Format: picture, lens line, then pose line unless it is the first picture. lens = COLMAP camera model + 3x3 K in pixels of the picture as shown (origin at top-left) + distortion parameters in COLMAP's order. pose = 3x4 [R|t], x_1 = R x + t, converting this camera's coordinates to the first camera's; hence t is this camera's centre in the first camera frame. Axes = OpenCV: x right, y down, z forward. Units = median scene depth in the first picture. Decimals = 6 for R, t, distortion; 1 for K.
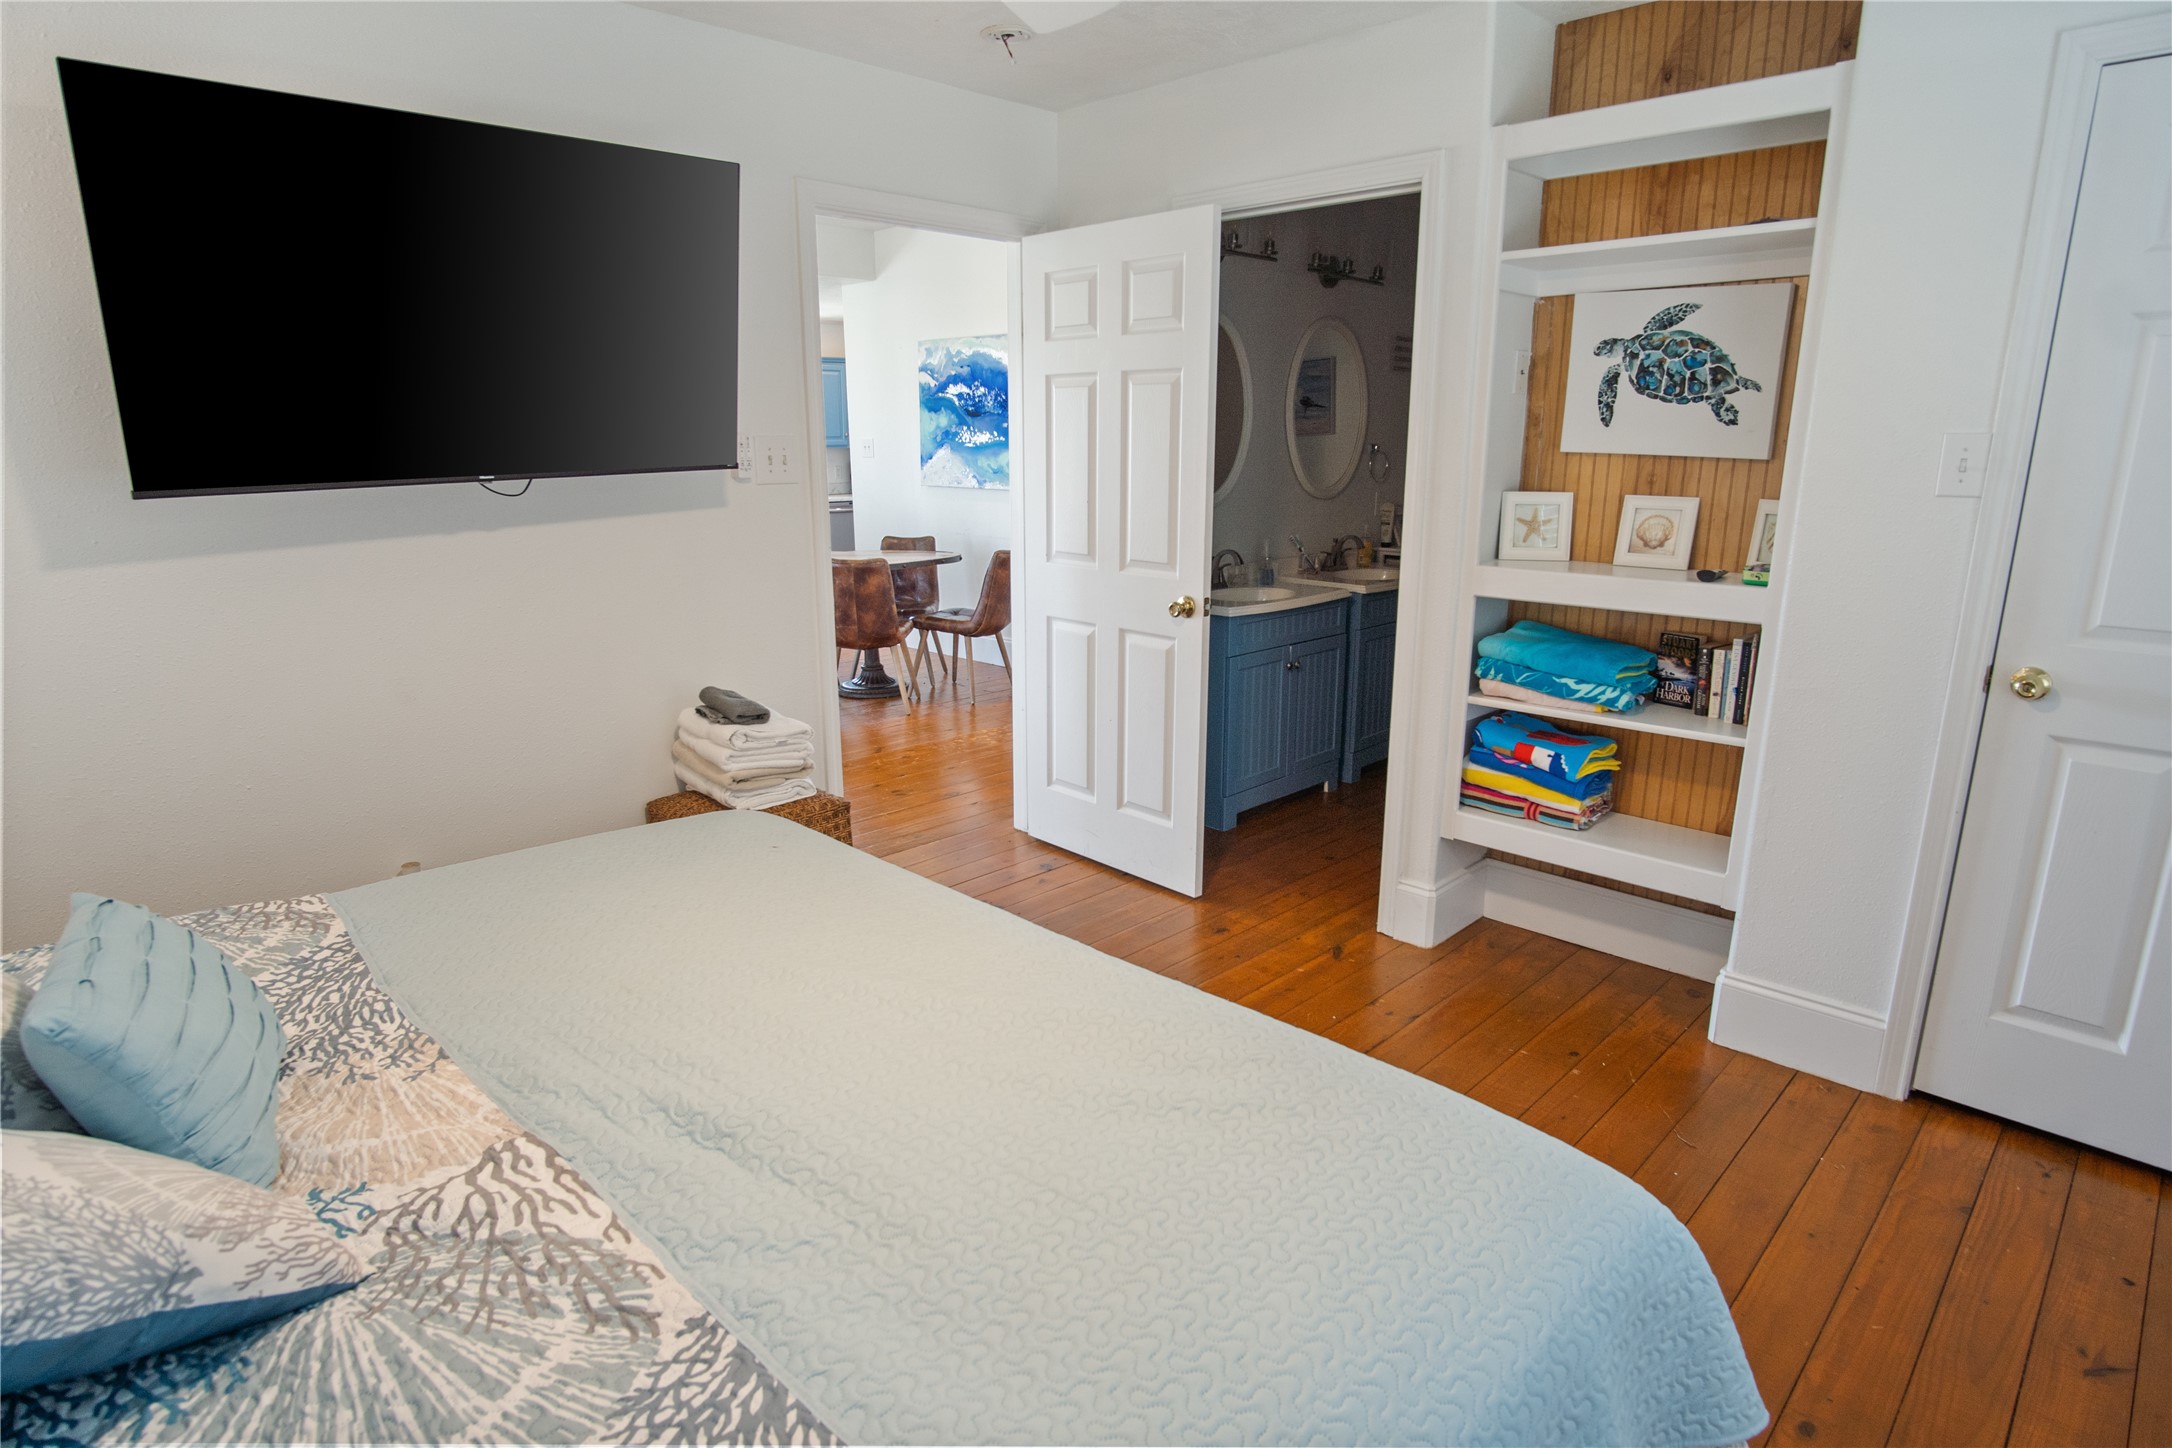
lens RADIAL K [[1138.6, 0, 1106.3], [0, 1138.6, 709.7], [0, 0, 1]] dist [-0.027787, 0.000589]
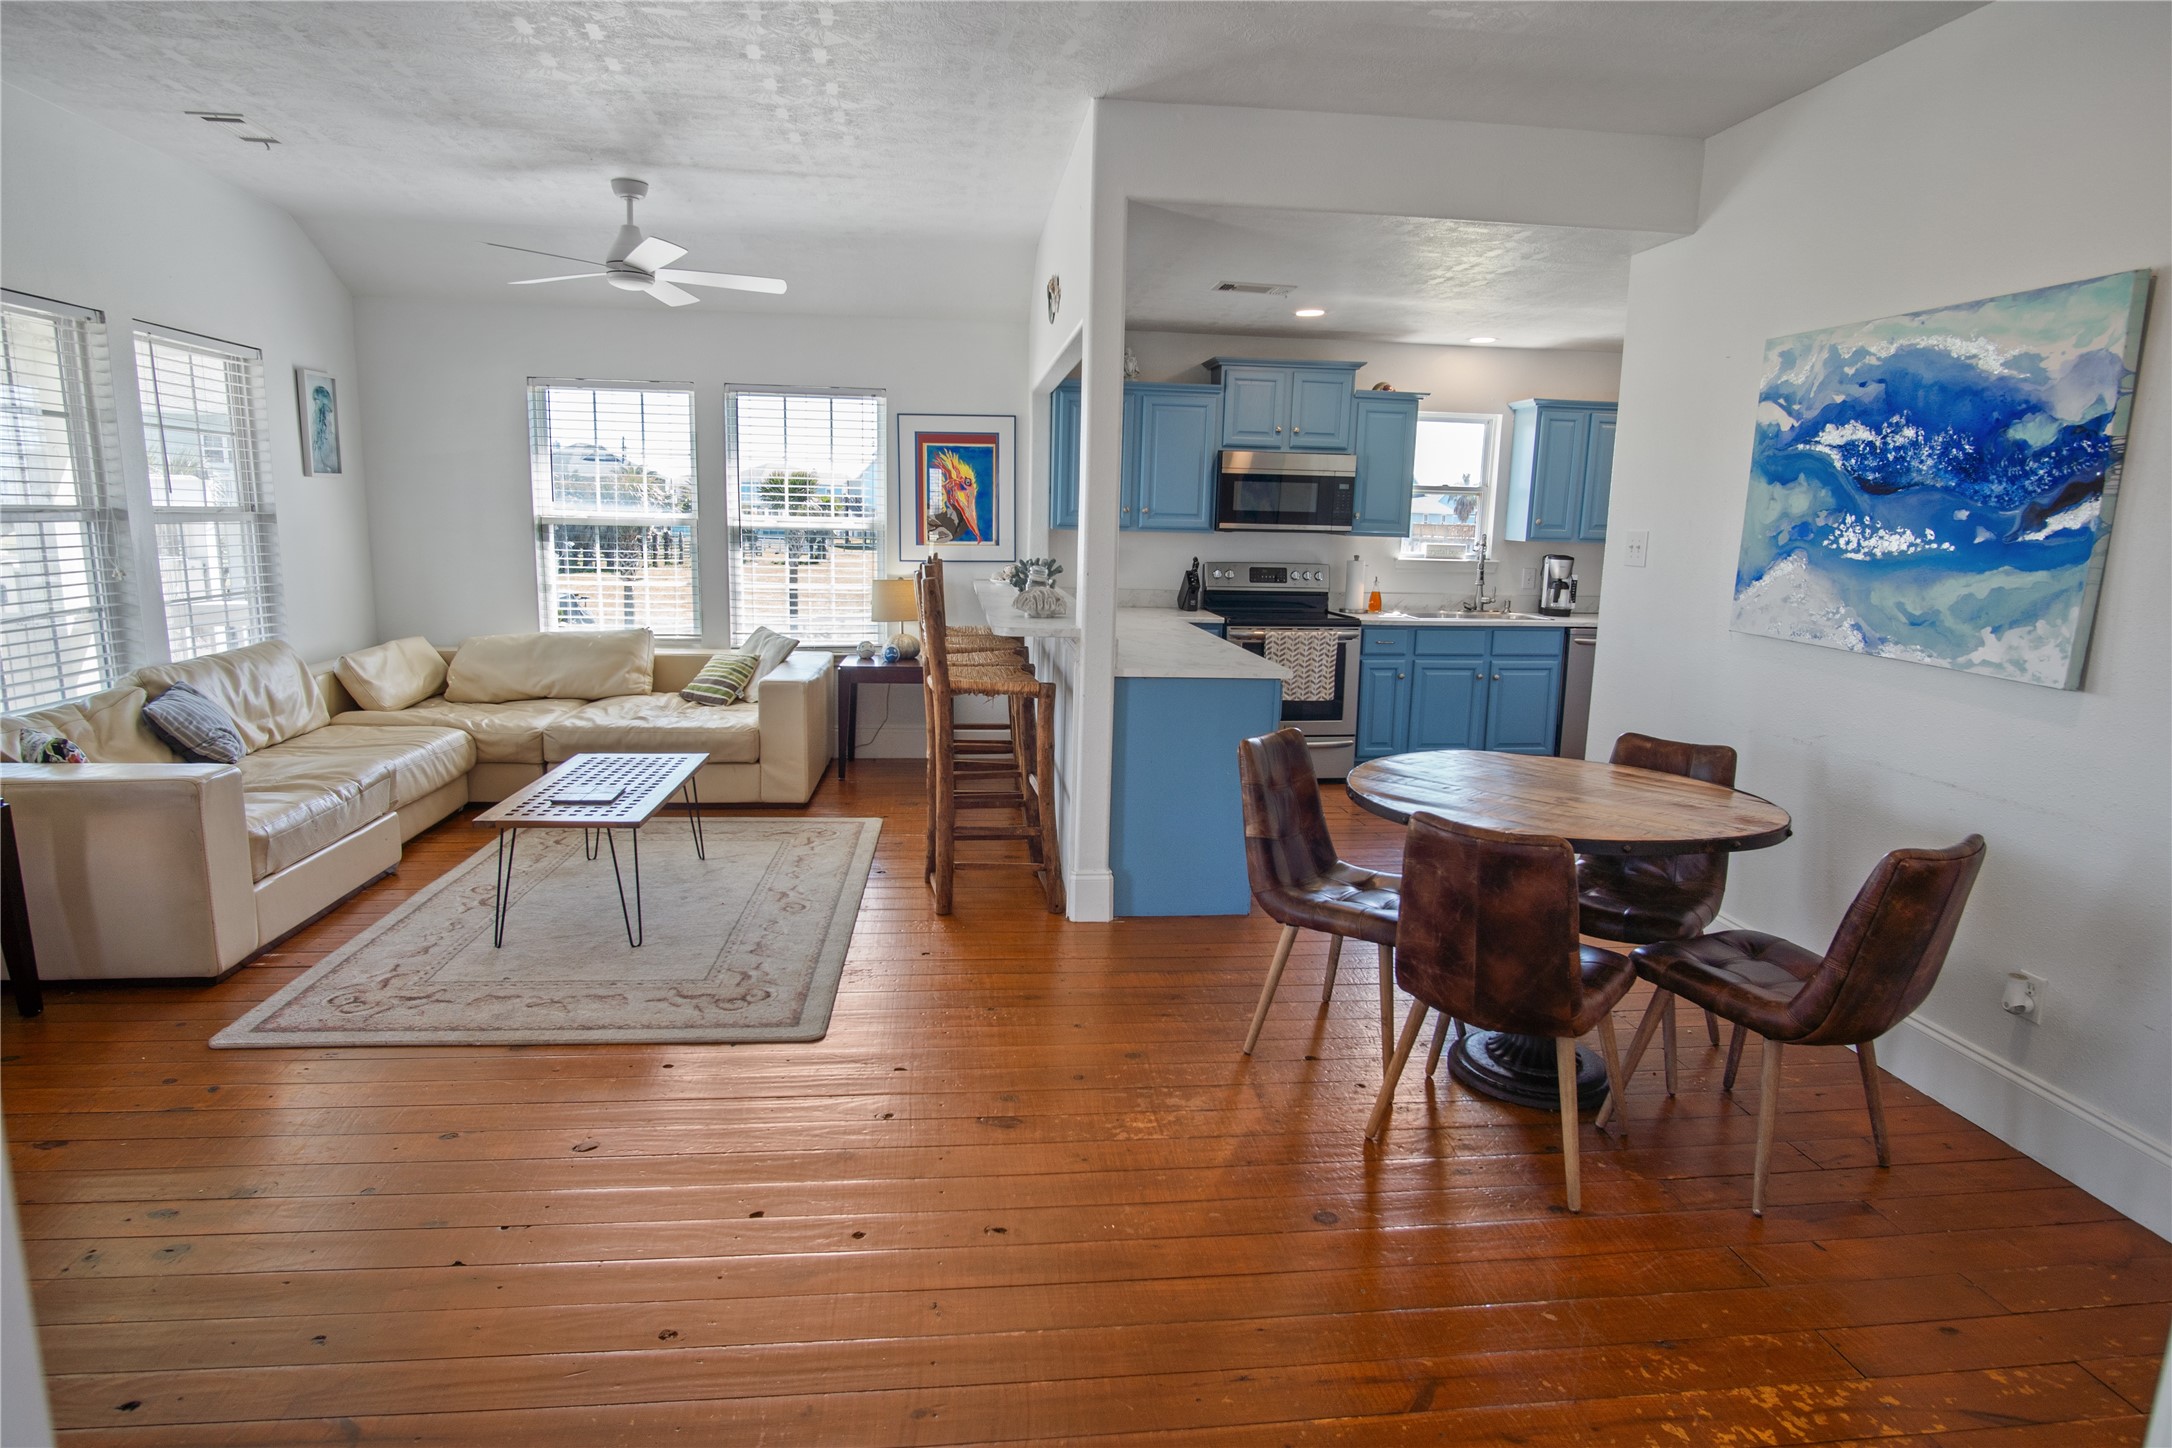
lens RADIAL K [[1214.2, 0, 1069.5], [0, 1214.2, 724.4], [0, 0, 1]] dist [-0.038062, 0.010213]
pose [[0.769729, 0.129586, -0.625079, -0.055721], [-0.169582, 0.985506, -0.004518, -0.112687], [0.615434, 0.109480, 0.780548, 0.447589]]
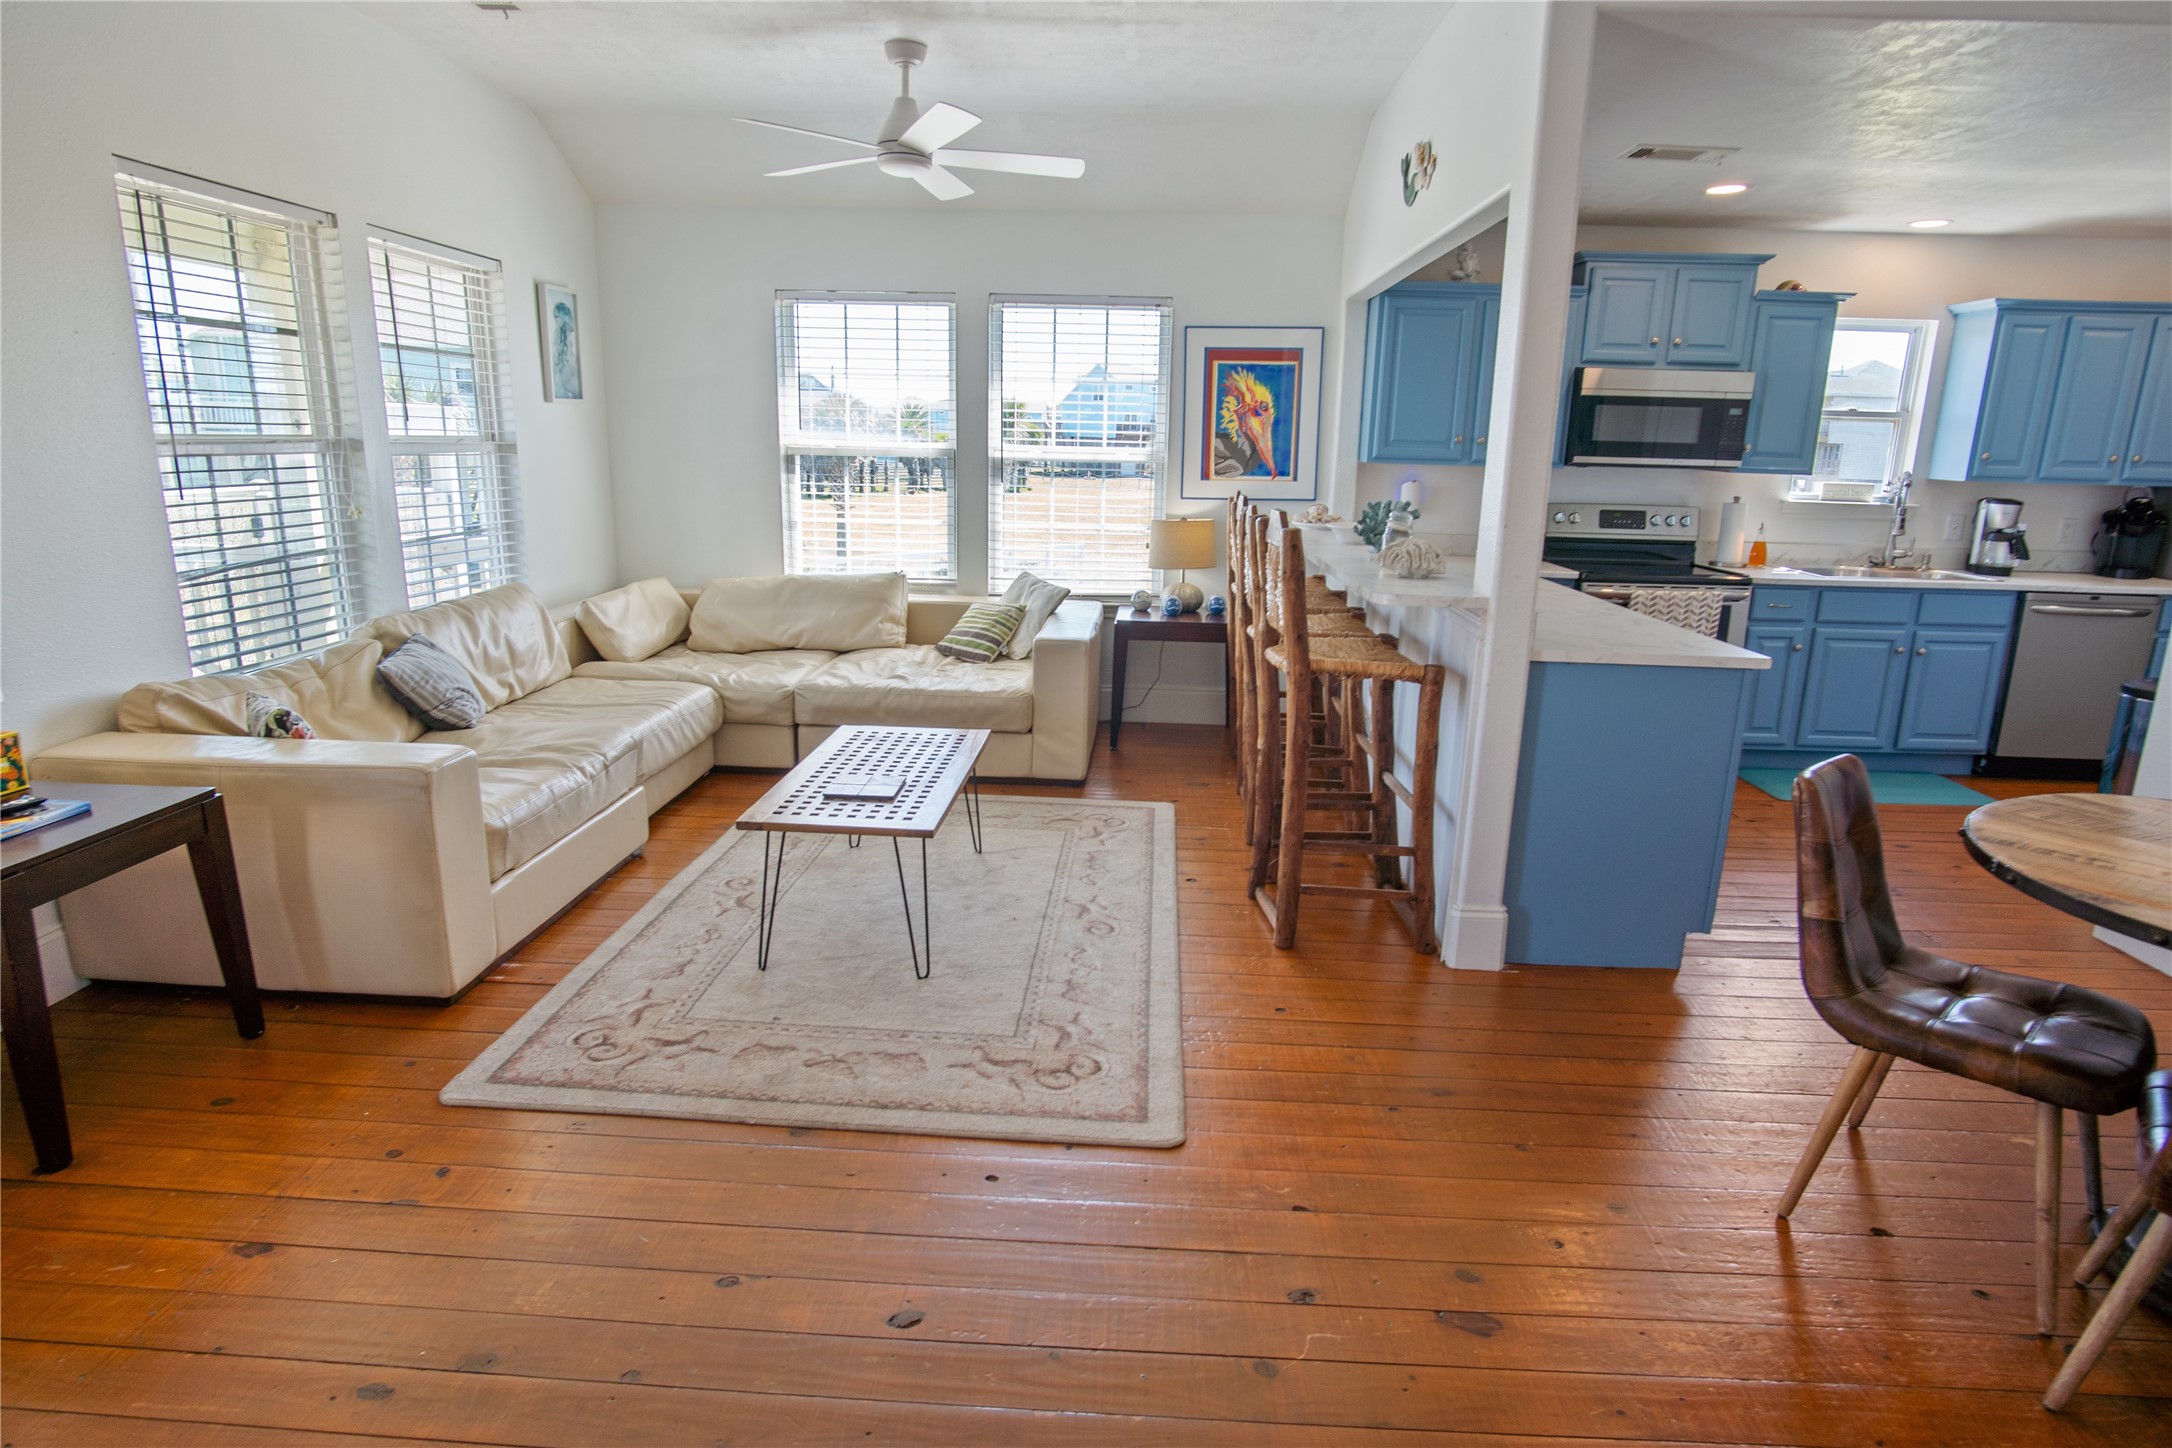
lens RADIAL K [[1200.0, 0, 1060.6], [0, 1200.0, 723.5], [0, 0, 1]] dist [-0.032415, 0.002230]
pose [[0.656824, 0.191544, -0.729310, -0.197462], [-0.193674, 0.977605, 0.082331, -0.121957], [0.728747, 0.087171, 0.679212, 0.491851]]
